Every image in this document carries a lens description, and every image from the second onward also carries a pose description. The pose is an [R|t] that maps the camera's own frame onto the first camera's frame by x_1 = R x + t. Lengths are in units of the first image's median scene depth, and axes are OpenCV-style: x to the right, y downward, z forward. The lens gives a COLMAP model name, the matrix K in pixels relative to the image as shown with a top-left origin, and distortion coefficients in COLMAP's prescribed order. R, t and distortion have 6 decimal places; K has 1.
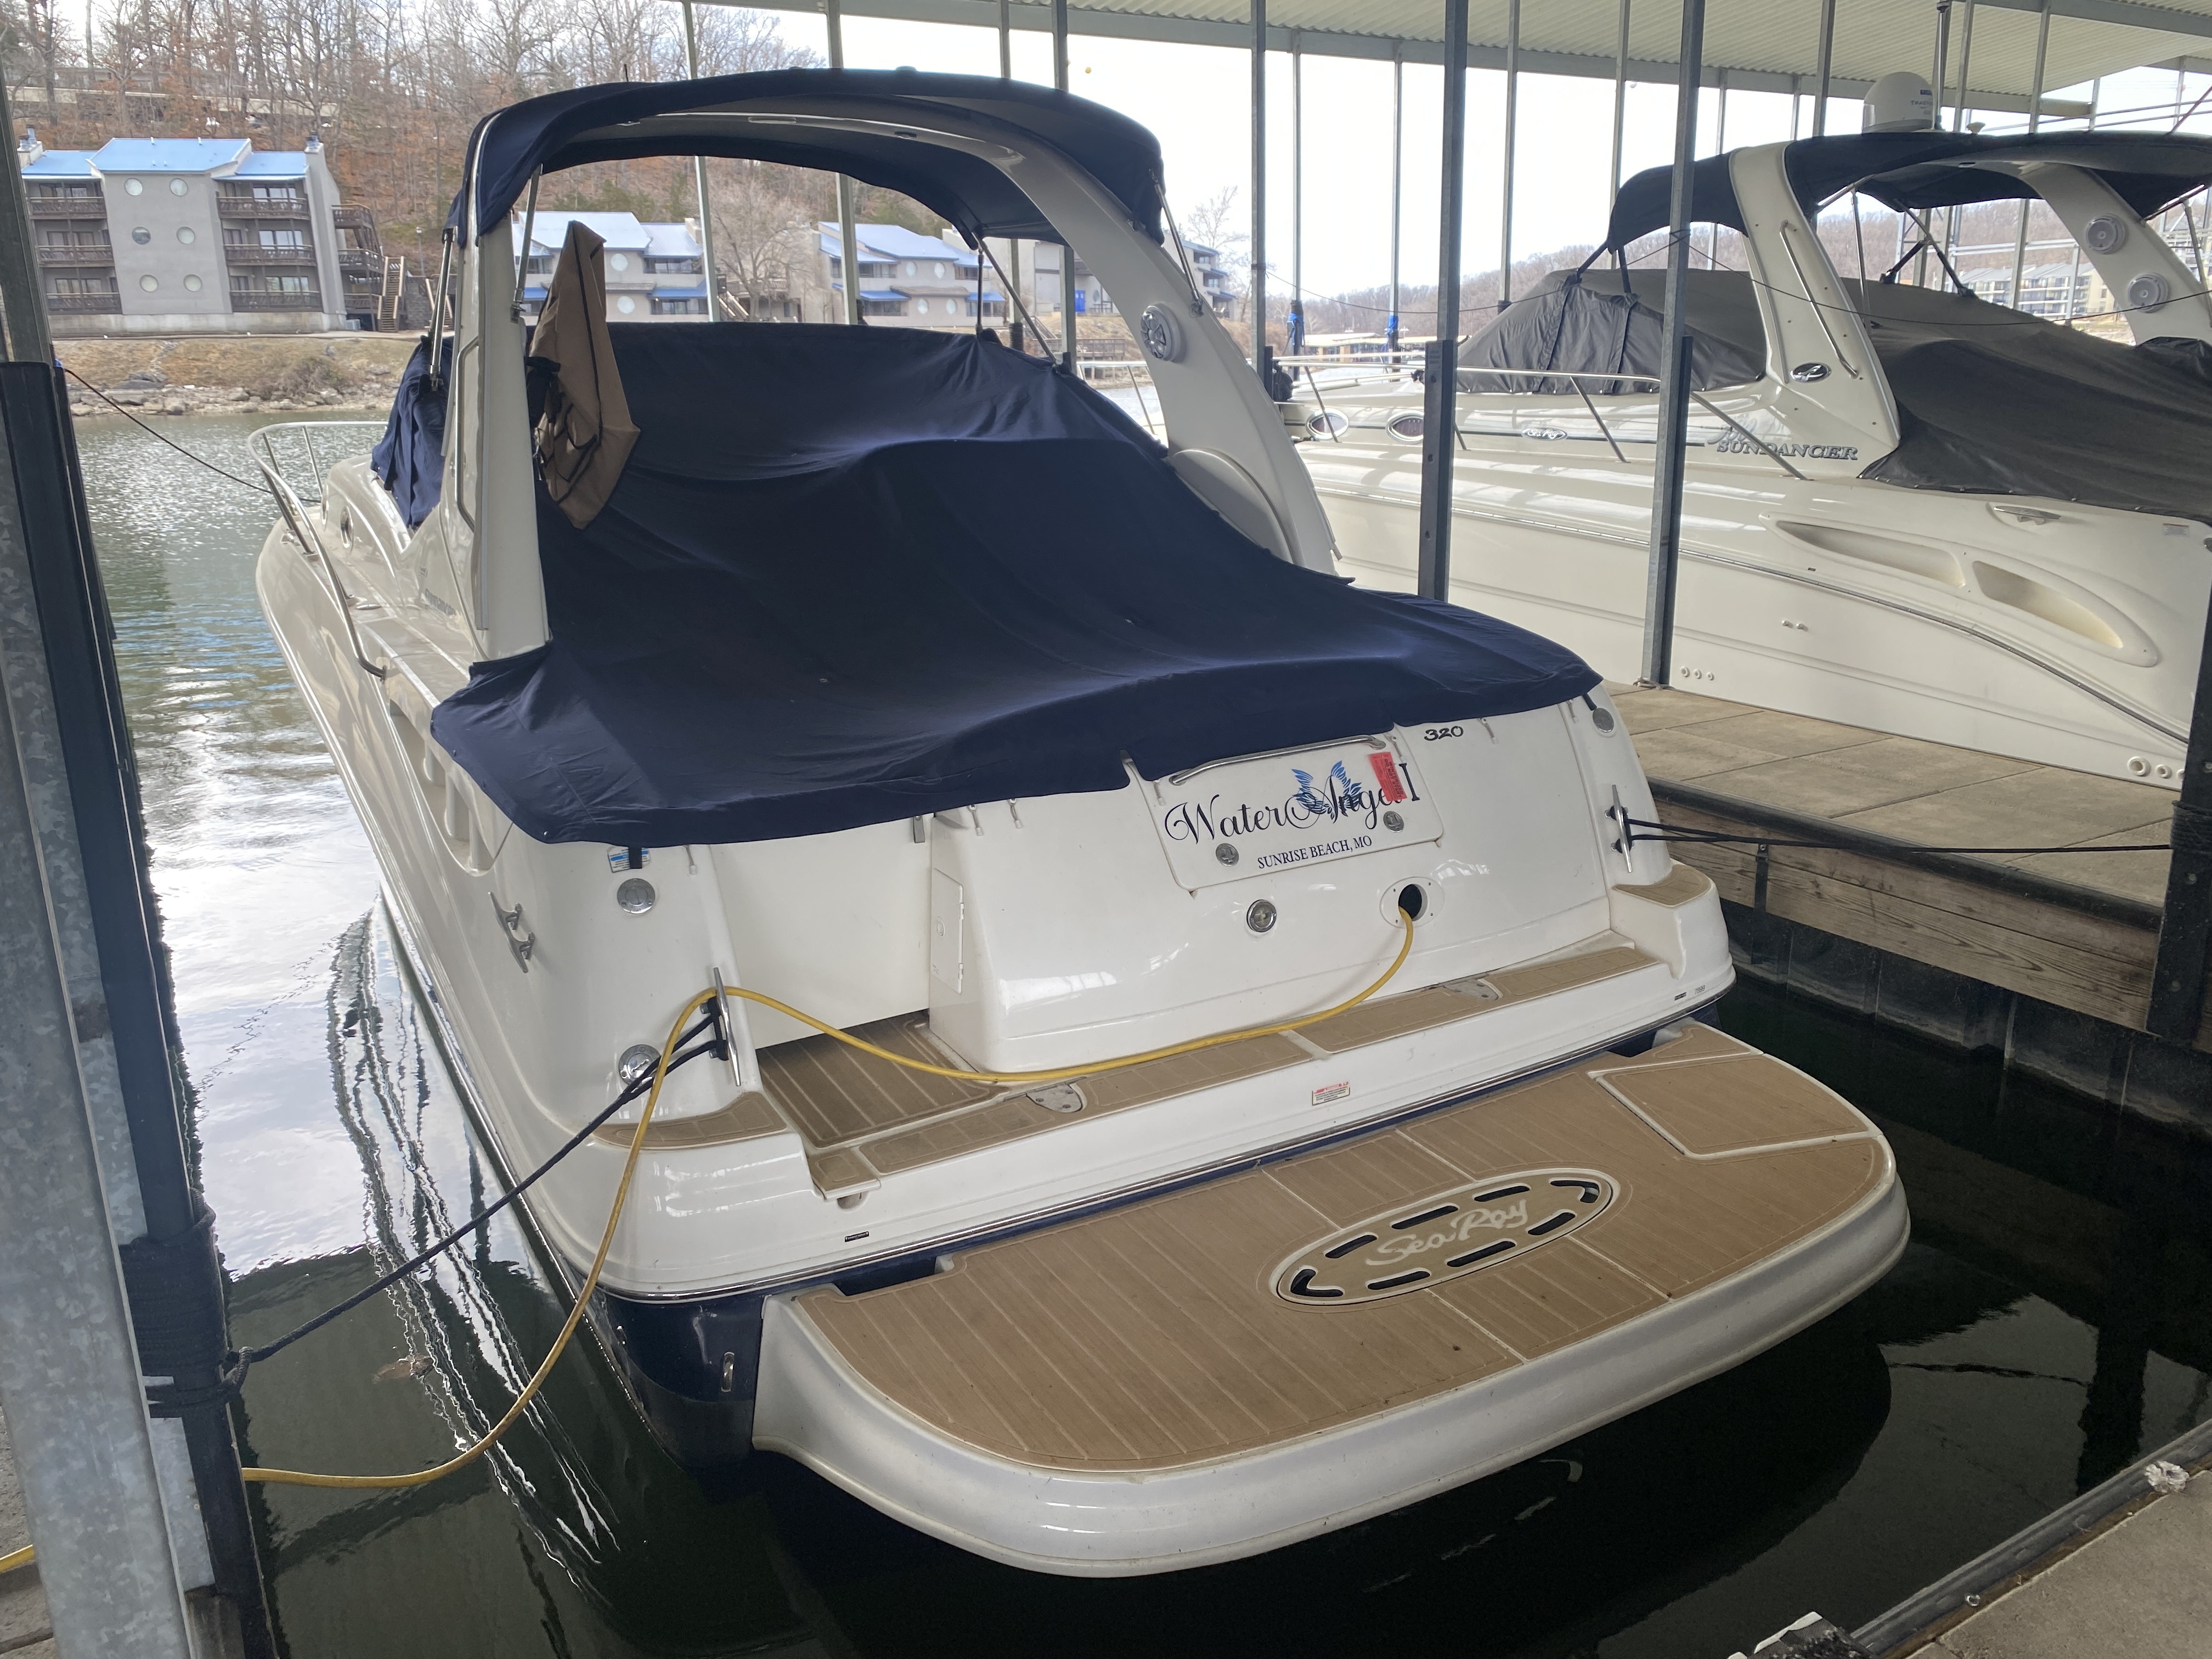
lens RADIAL K [[1731.7, 0, 1106.0], [0, 1731.7, 829.5], [0, 0, 1]] dist [0.007924, 0.000532]
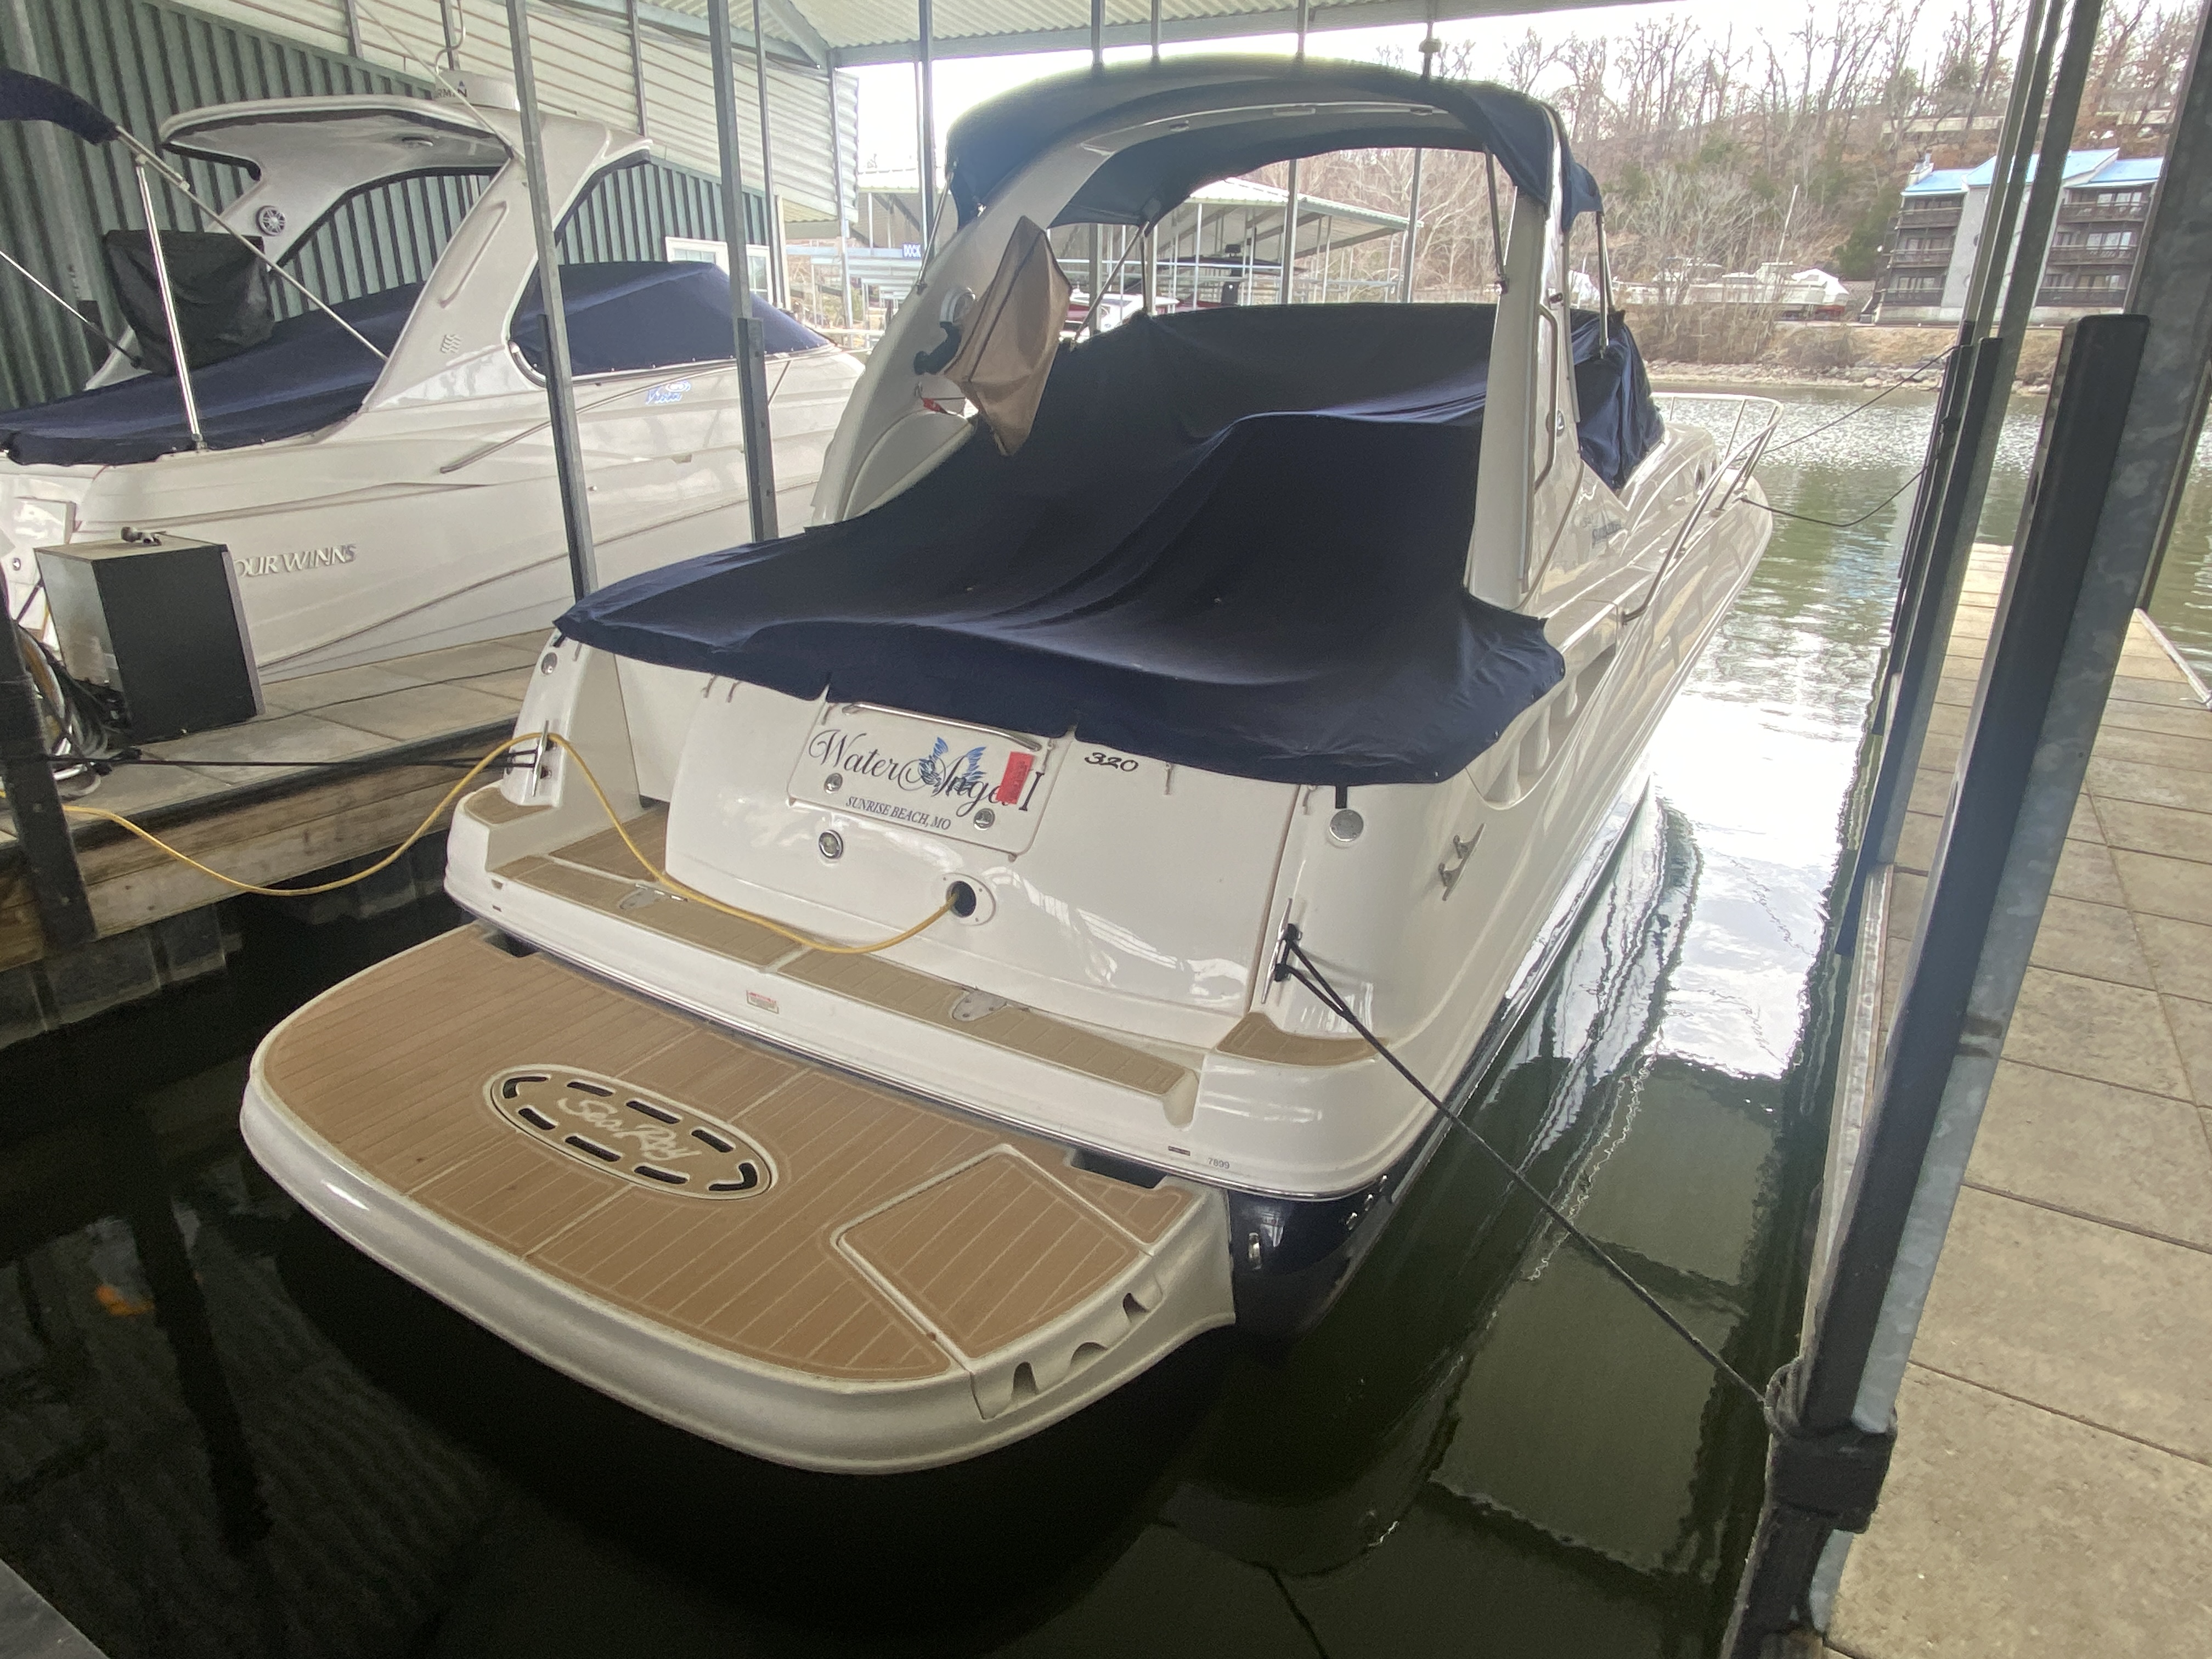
lens RADIAL K [[1316.5, 0, 1092.3], [0, 1316.5, 831.7], [0, 0, 1]] dist [0.026037, -0.022948]
pose [[0.463719, 0.340363, -0.817996, 0.810800], [-0.266554, 0.934085, 0.237559, -0.192789], [0.844934, 0.107880, 0.523878, 0.652630]]
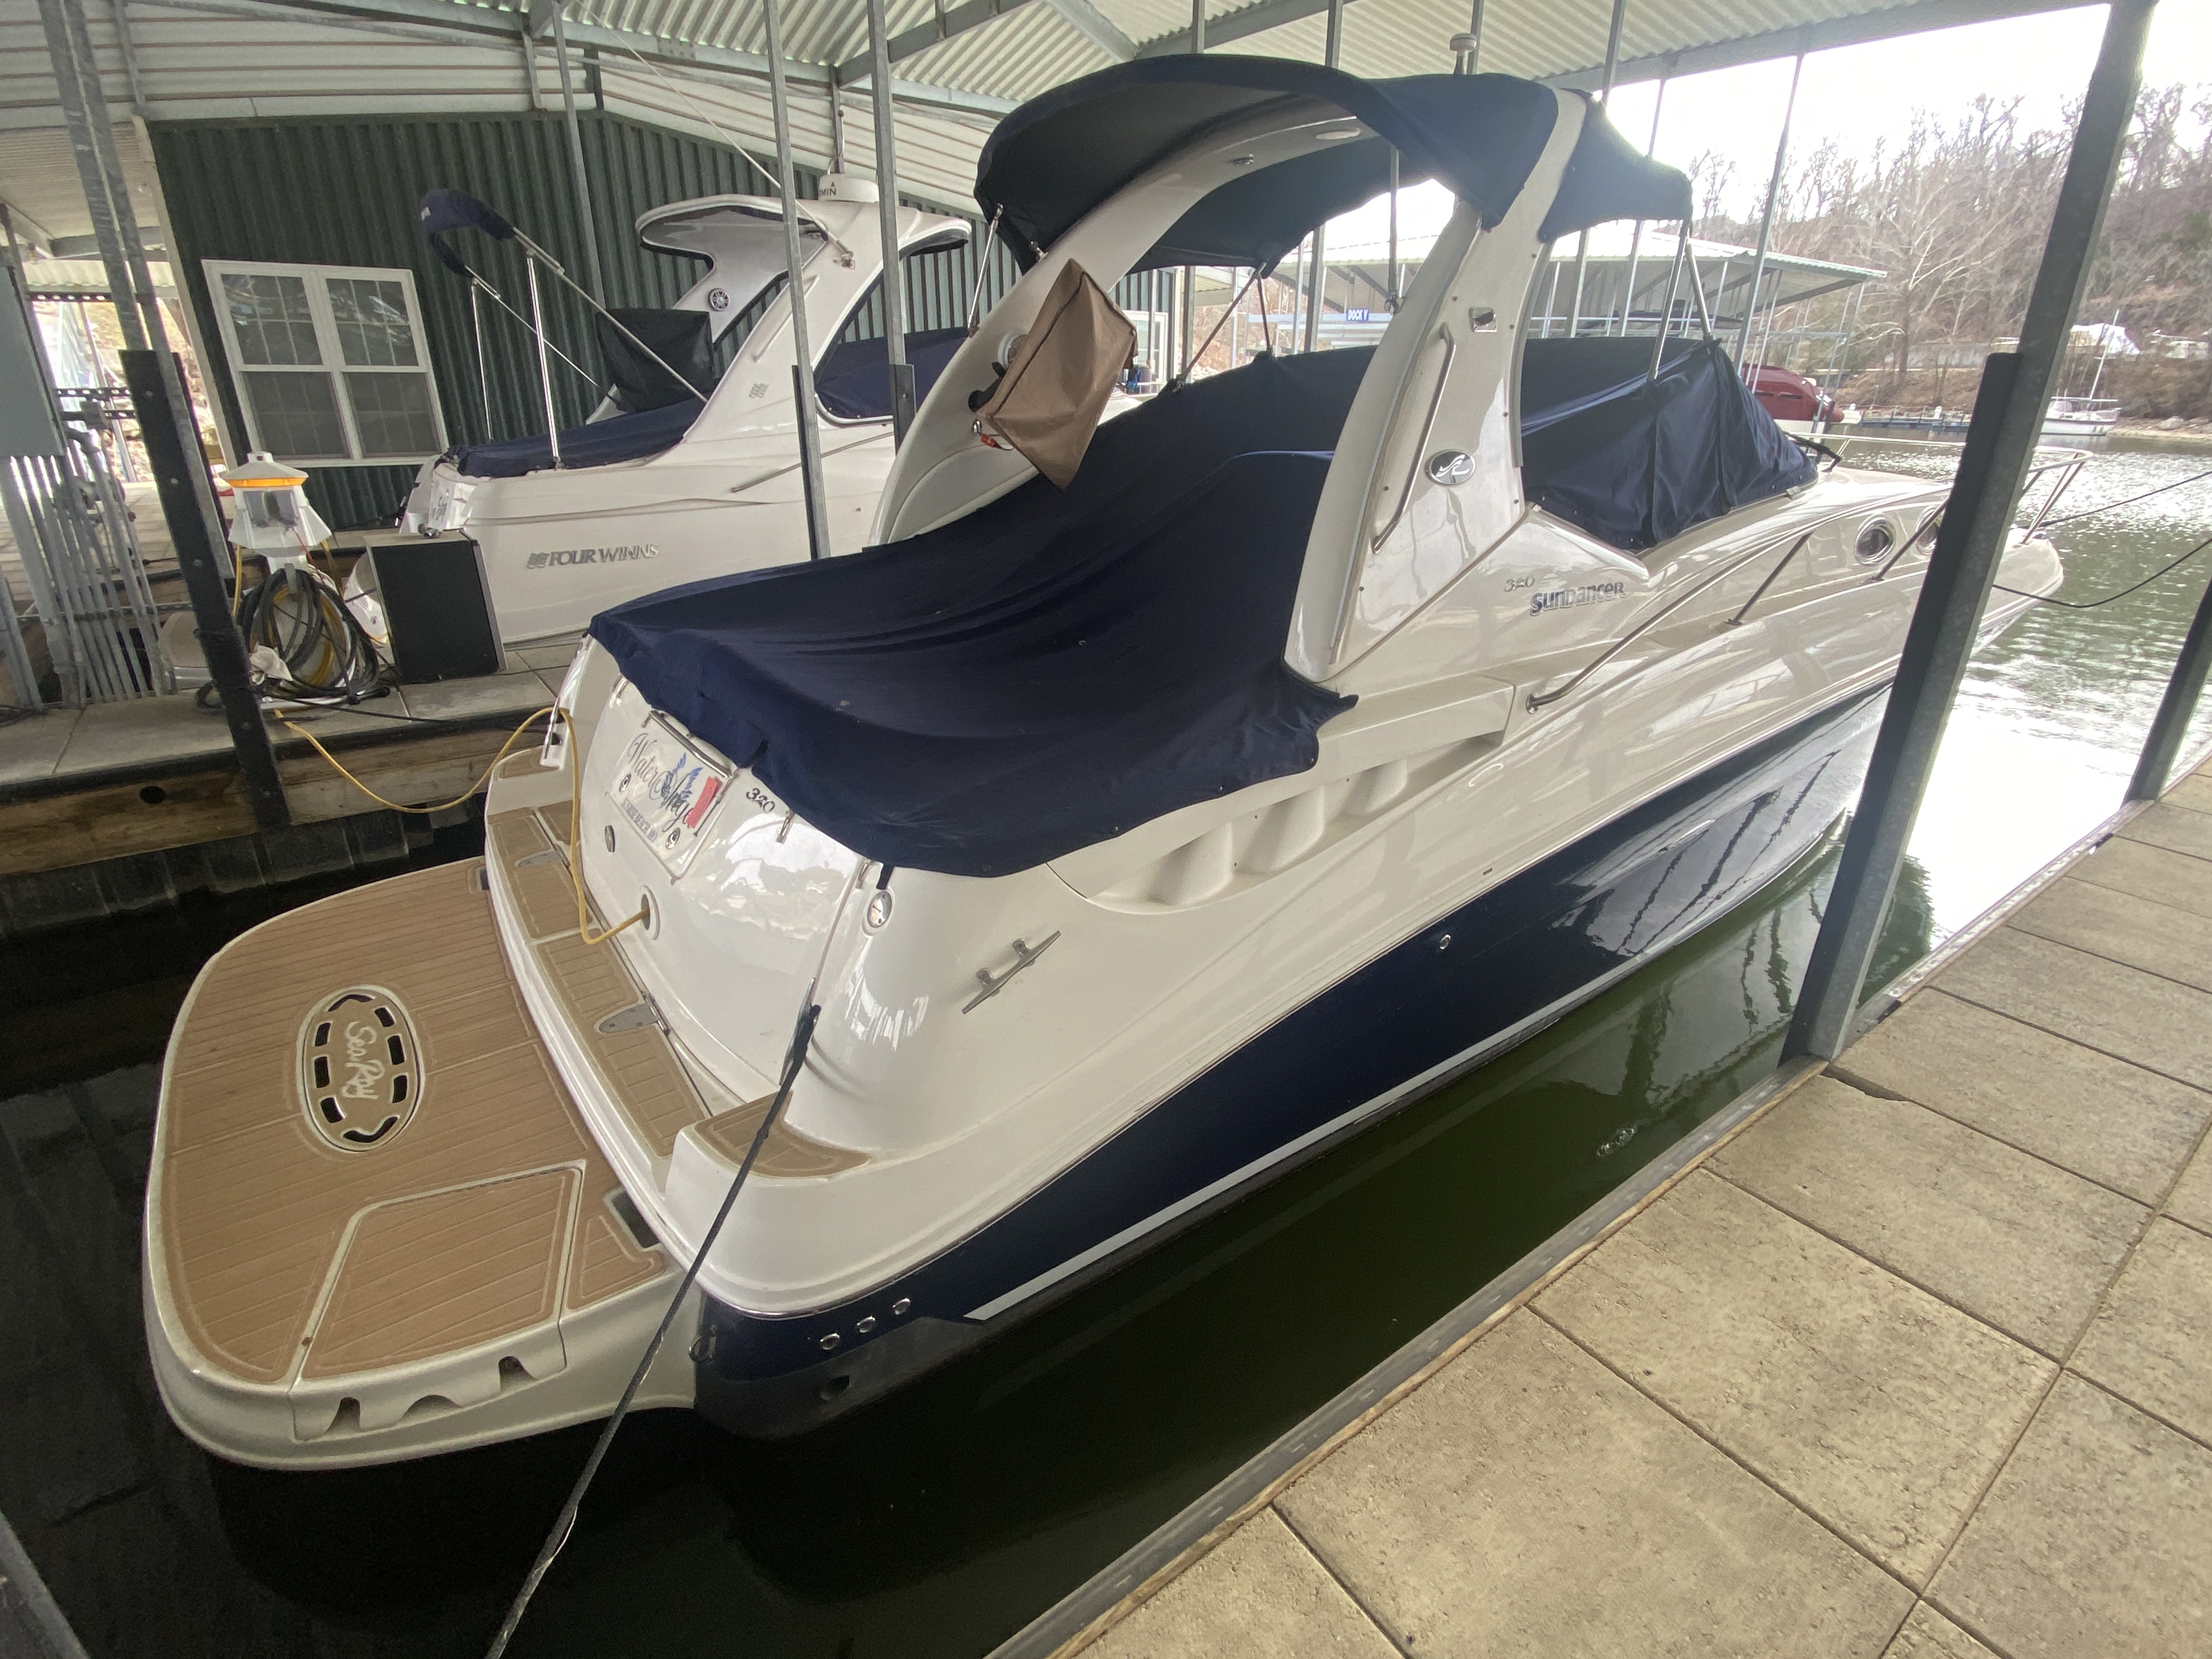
lens RADIAL K [[1077.0, 0, 1093.5], [0, 1077.0, 824.6], [0, 0, 1]] dist [0.015840, -0.019215]
pose [[0.081872, 0.398683, -0.913427, 0.759663], [-0.282756, 0.888137, 0.362301, -0.309970], [0.955691, 0.228614, 0.185444, 1.108149]]
